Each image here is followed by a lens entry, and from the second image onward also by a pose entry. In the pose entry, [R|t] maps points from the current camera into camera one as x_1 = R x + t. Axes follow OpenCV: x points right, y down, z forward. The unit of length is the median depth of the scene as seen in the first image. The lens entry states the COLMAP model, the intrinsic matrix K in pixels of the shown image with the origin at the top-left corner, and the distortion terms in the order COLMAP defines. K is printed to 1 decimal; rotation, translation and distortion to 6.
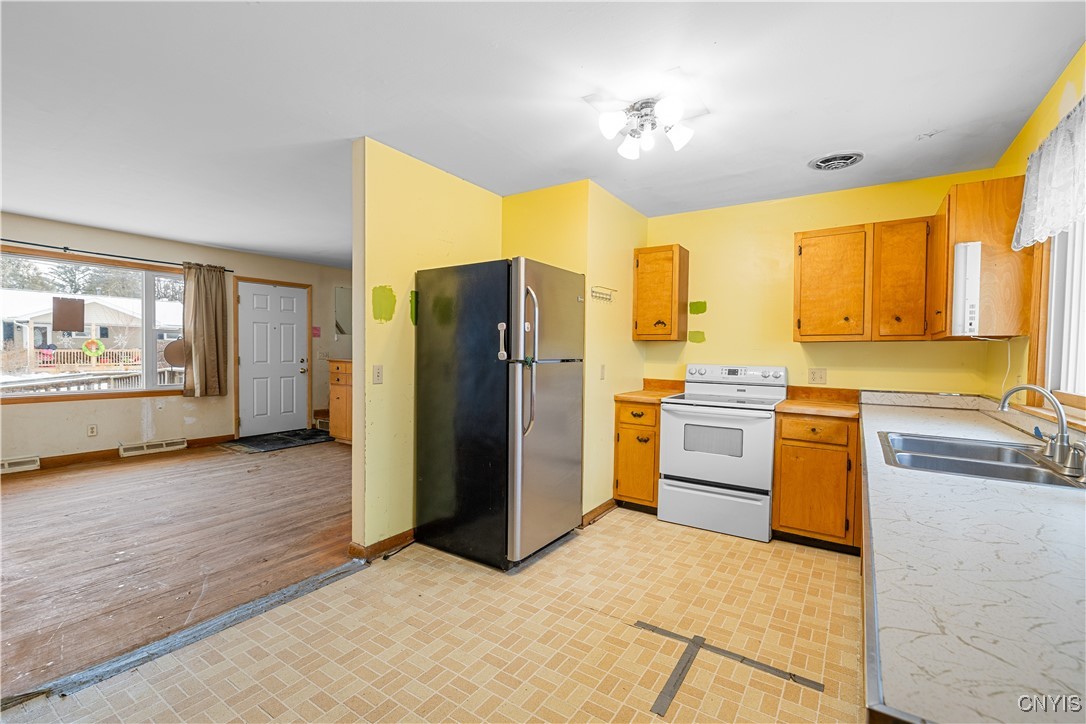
lens RADIAL K [[479.0, 0, 542.5], [0, 479.0, 364.8], [0, 0, 1]] dist [0.000086, 0.000025]
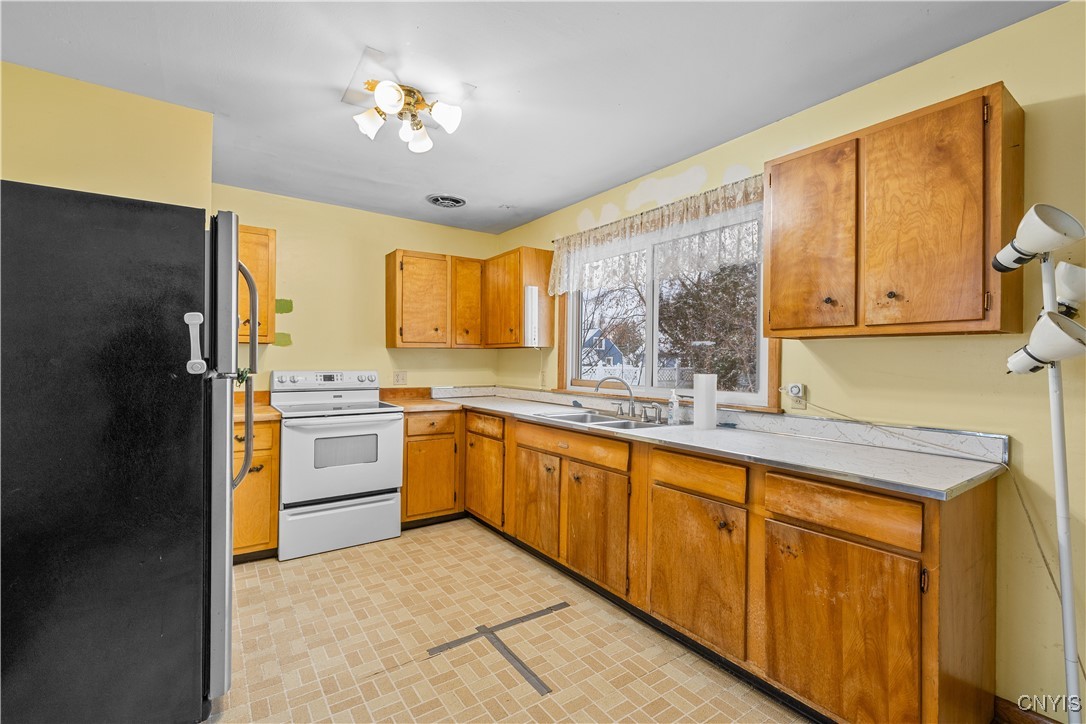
lens RADIAL K [[476.6, 0, 541.9], [0, 476.6, 359.1], [0, 0, 1]] dist [0.000067, -0.000029]
pose [[0.370178, -0.008781, 0.928919, -0.408083], [0.023484, 0.999724, 0.000092, -0.015611], [-0.928664, 0.021780, 0.370283, 0.318329]]
